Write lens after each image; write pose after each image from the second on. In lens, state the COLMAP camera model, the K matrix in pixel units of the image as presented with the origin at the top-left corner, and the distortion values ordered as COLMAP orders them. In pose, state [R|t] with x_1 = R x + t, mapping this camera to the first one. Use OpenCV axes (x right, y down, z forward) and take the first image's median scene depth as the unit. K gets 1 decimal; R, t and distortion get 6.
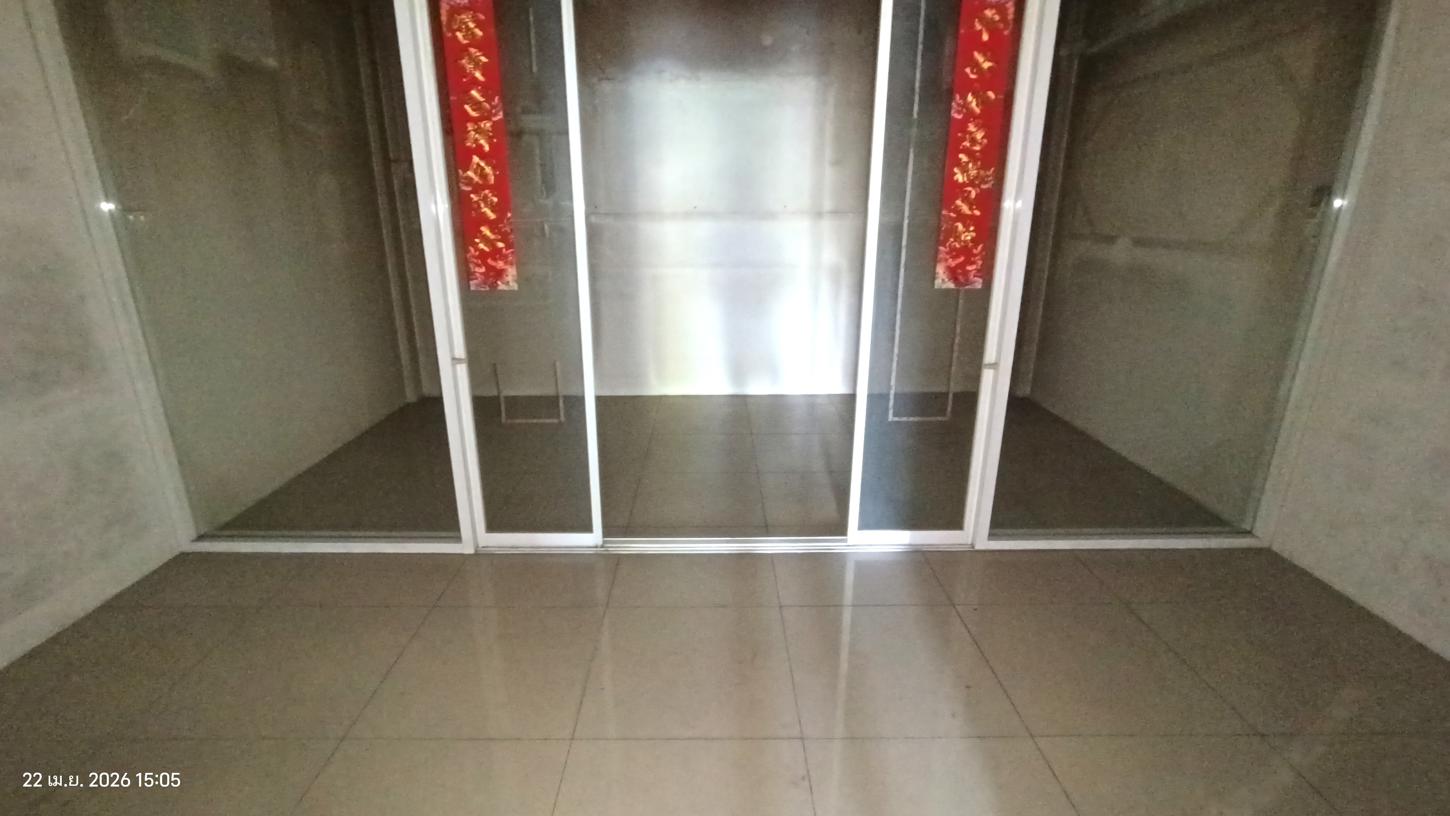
lens RADIAL K [[682.2, 0, 725.0], [0, 682.2, 408.0], [0, 0, 1]] dist [-0.001198, -0.000044]
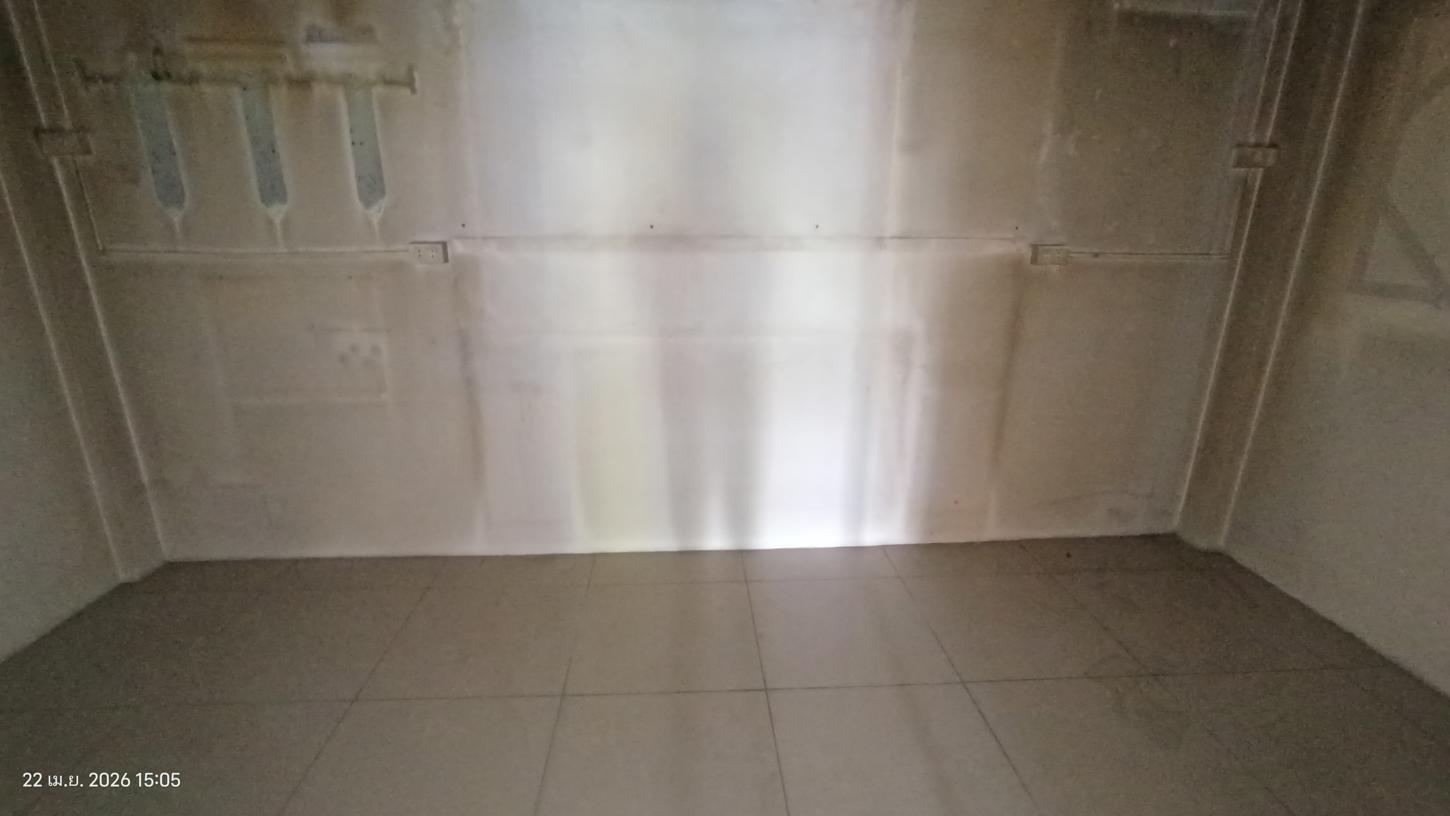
lens RADIAL K [[648.6, 0, 725.0], [0, 648.6, 408.0], [0, 0, 1]] dist [0.000936, 0.000031]
pose [[0.999137, -0.006149, 0.041077, -0.007783], [0.006802, 0.999852, -0.015779, -0.141789], [-0.040974, 0.016044, 0.999031, 0.486319]]
